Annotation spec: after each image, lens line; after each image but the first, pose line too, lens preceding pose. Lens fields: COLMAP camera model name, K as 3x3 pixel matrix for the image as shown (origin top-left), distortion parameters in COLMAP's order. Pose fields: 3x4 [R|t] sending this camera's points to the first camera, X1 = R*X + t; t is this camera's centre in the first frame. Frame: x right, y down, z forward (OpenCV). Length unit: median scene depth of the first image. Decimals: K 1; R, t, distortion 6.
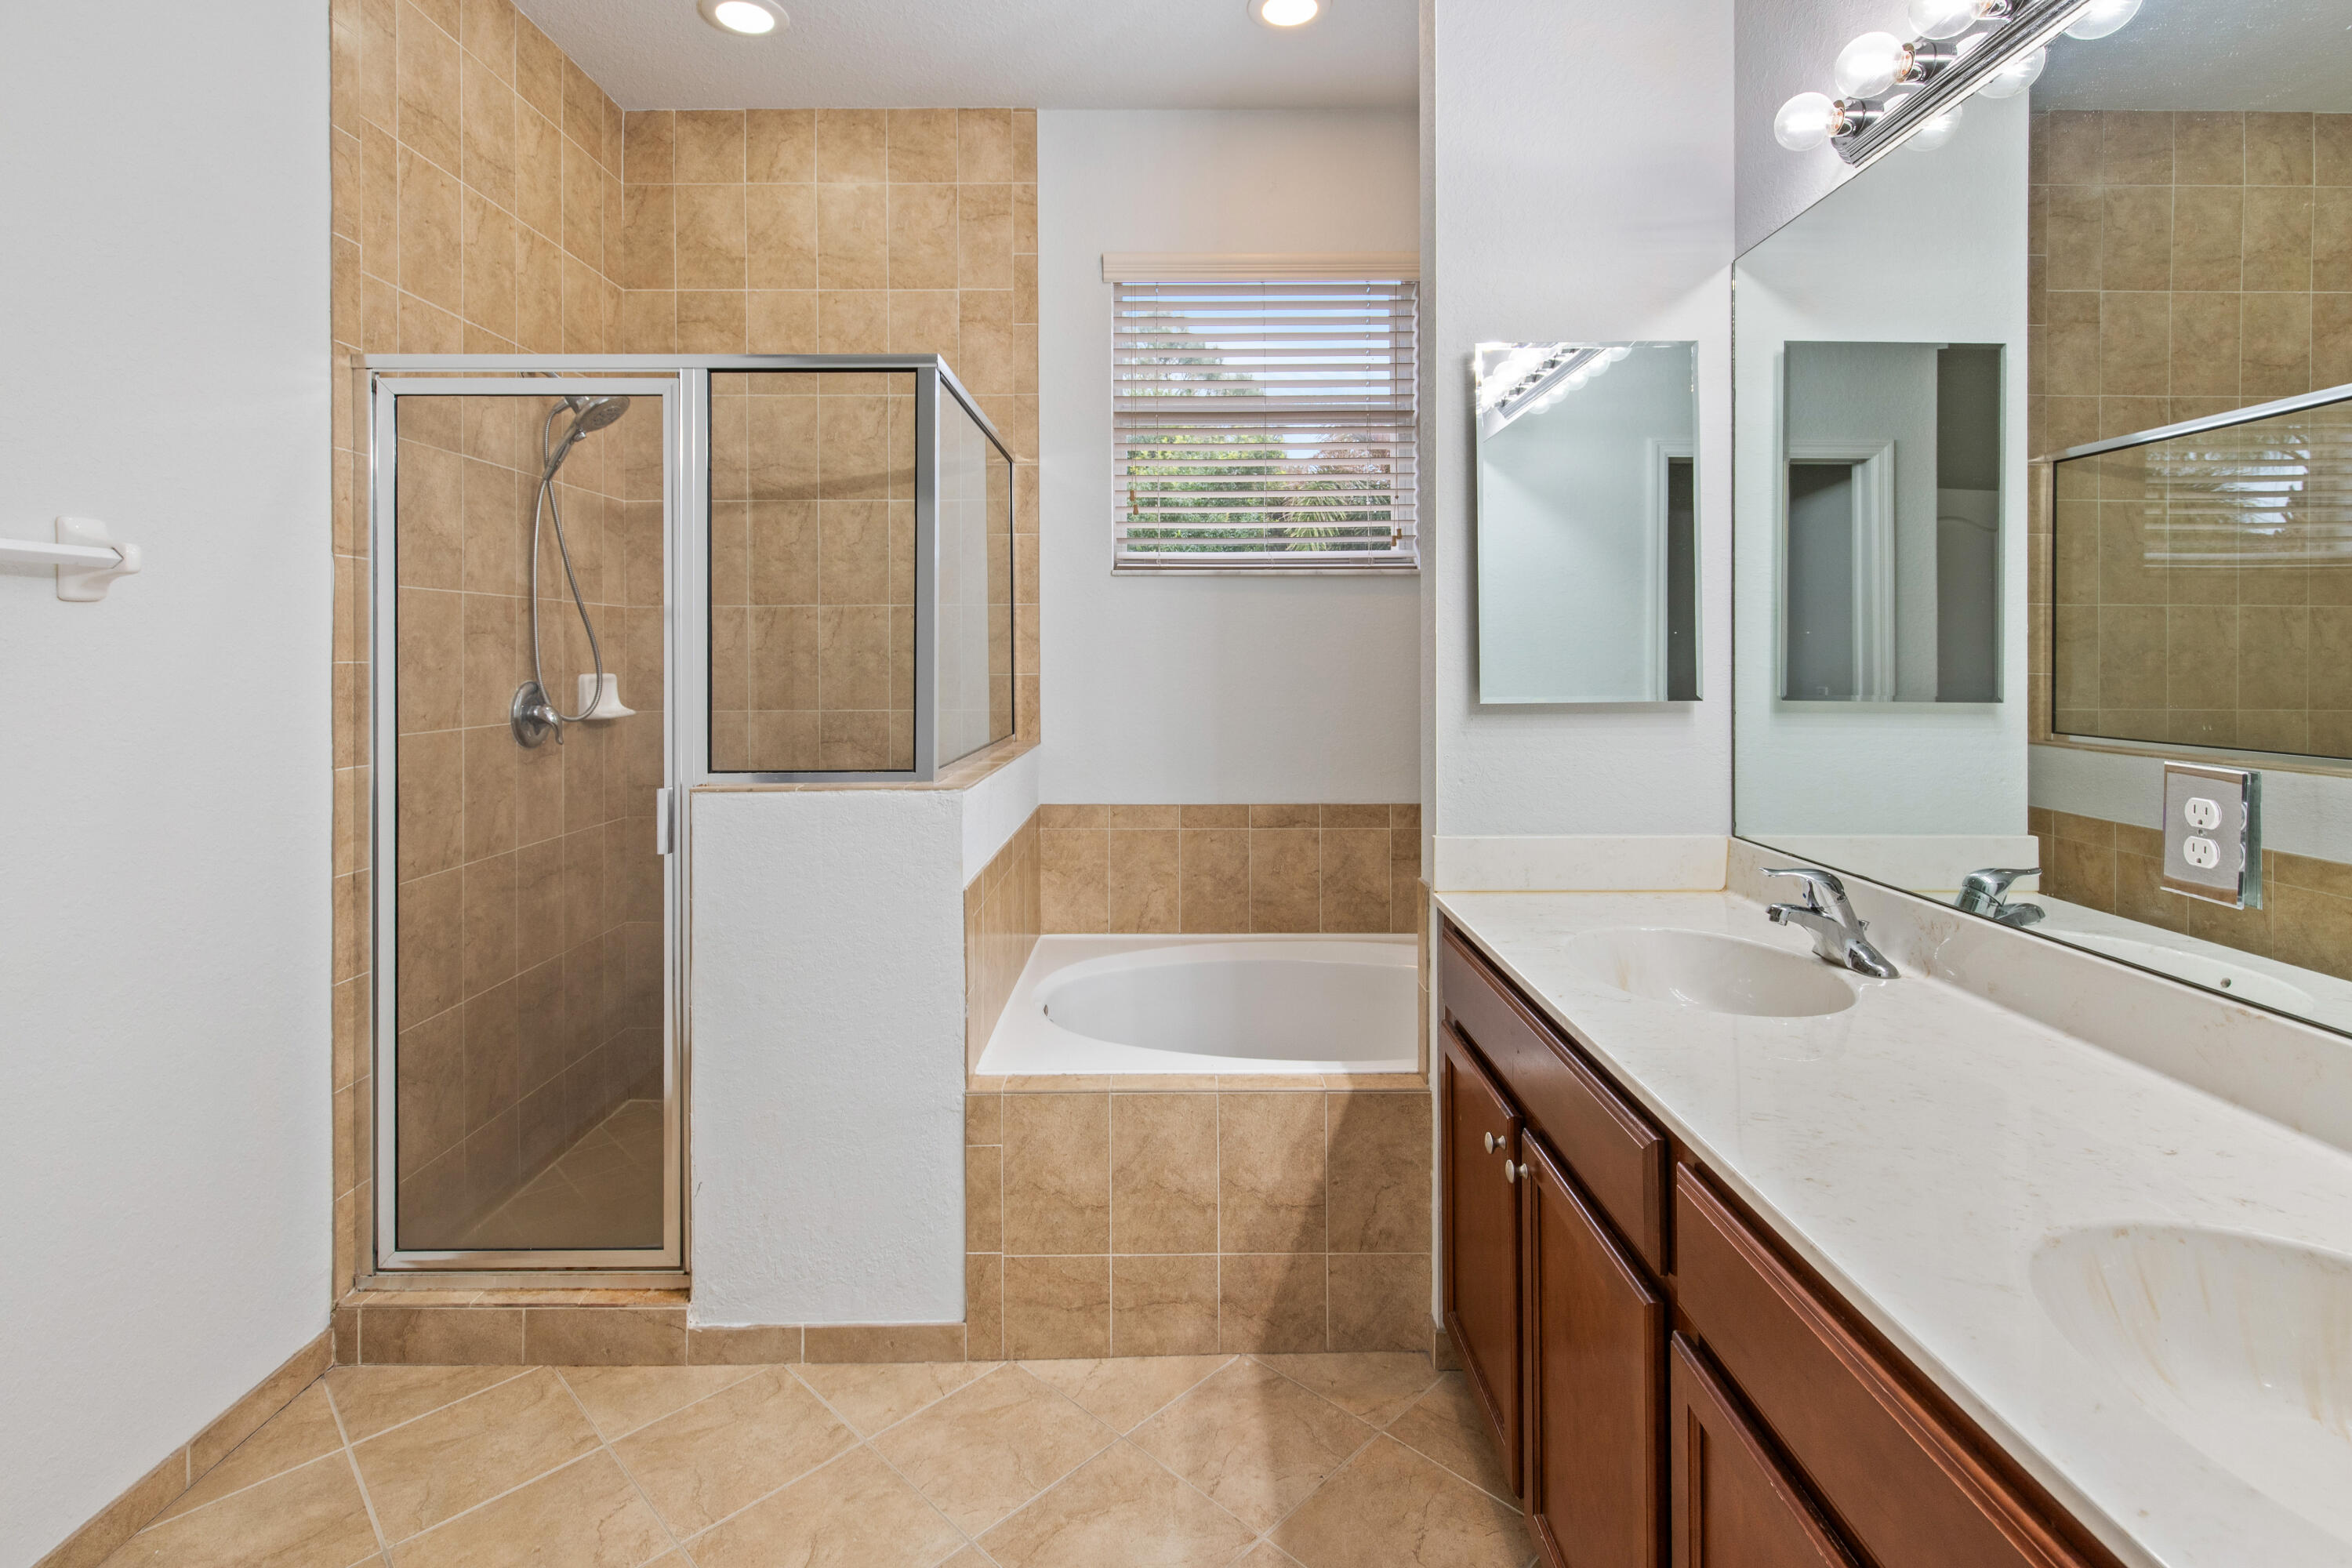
lens RADIAL K [[1099.4, 0, 1174.4], [0, 1099.4, 654.8], [0, 0, 1]] dist [0.003780, -0.001026]
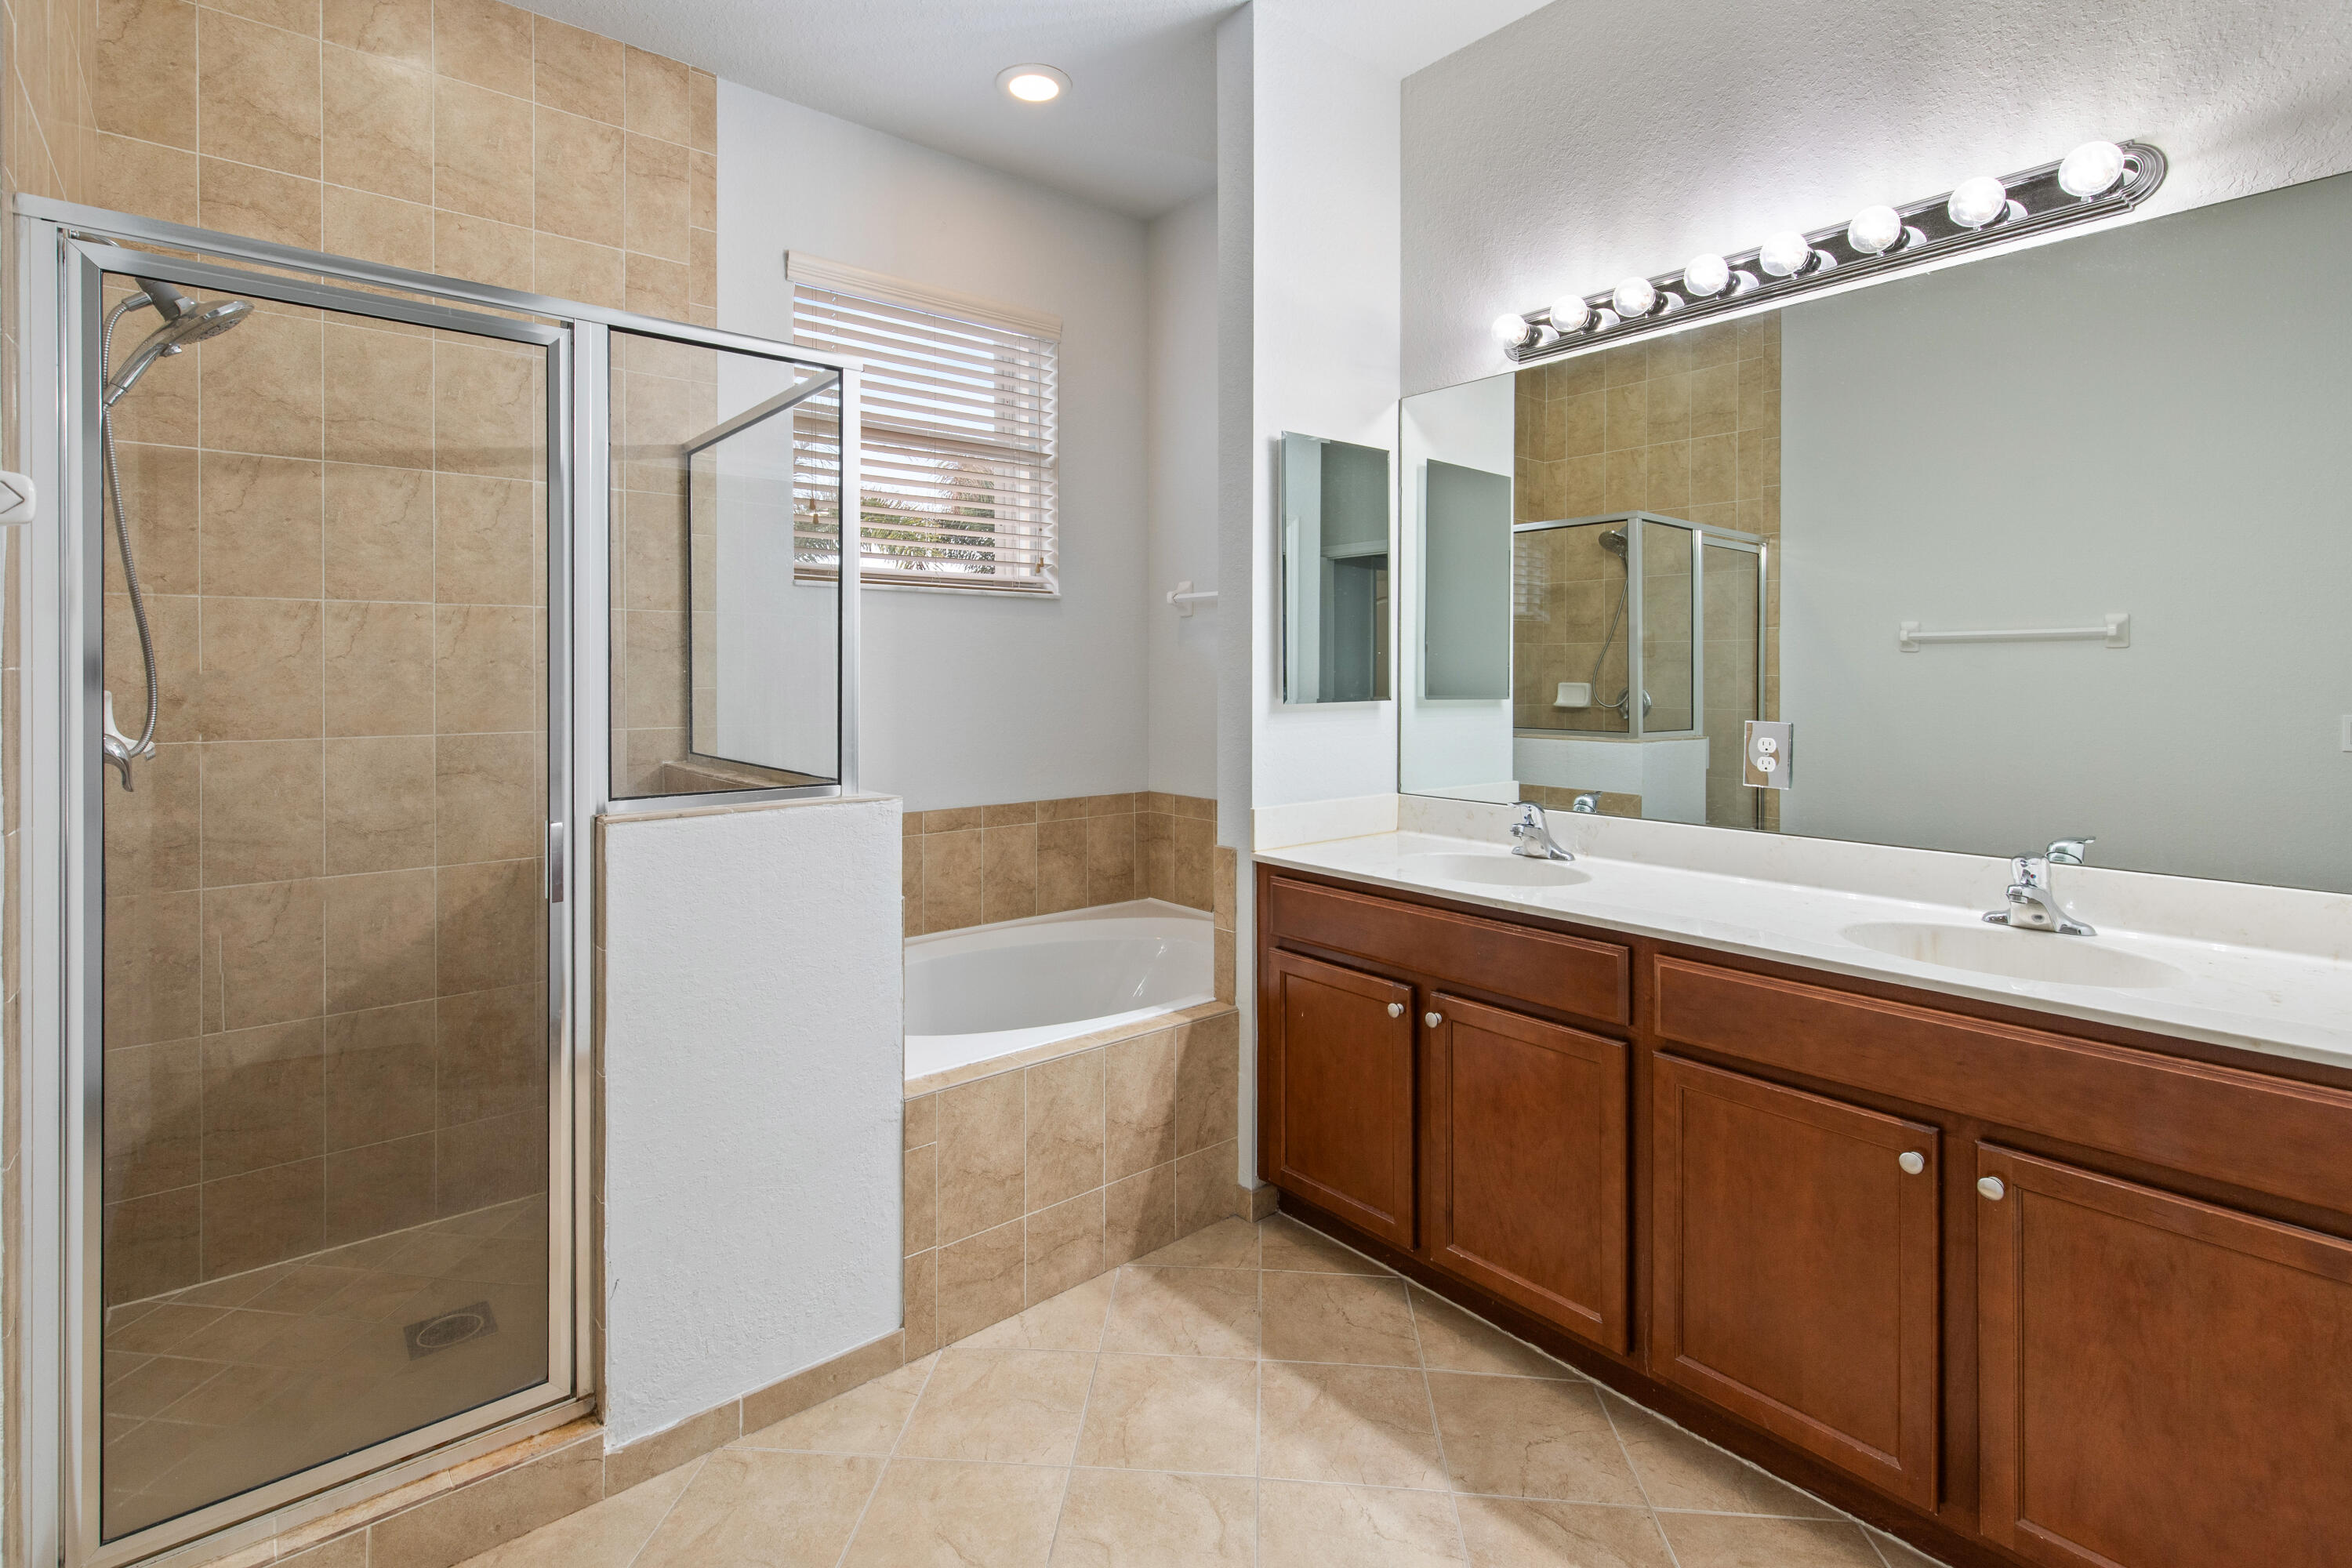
lens RADIAL K [[1092.2, 0, 1174.1], [0, 1092.2, 676.8], [0, 0, 1]] dist [0.003313, -0.000887]
pose [[0.772662, 0.000667, 0.634817, -0.629084], [-0.002455, 0.999995, 0.001937, 0.008615], [-0.634812, -0.003056, 0.772660, 0.070649]]
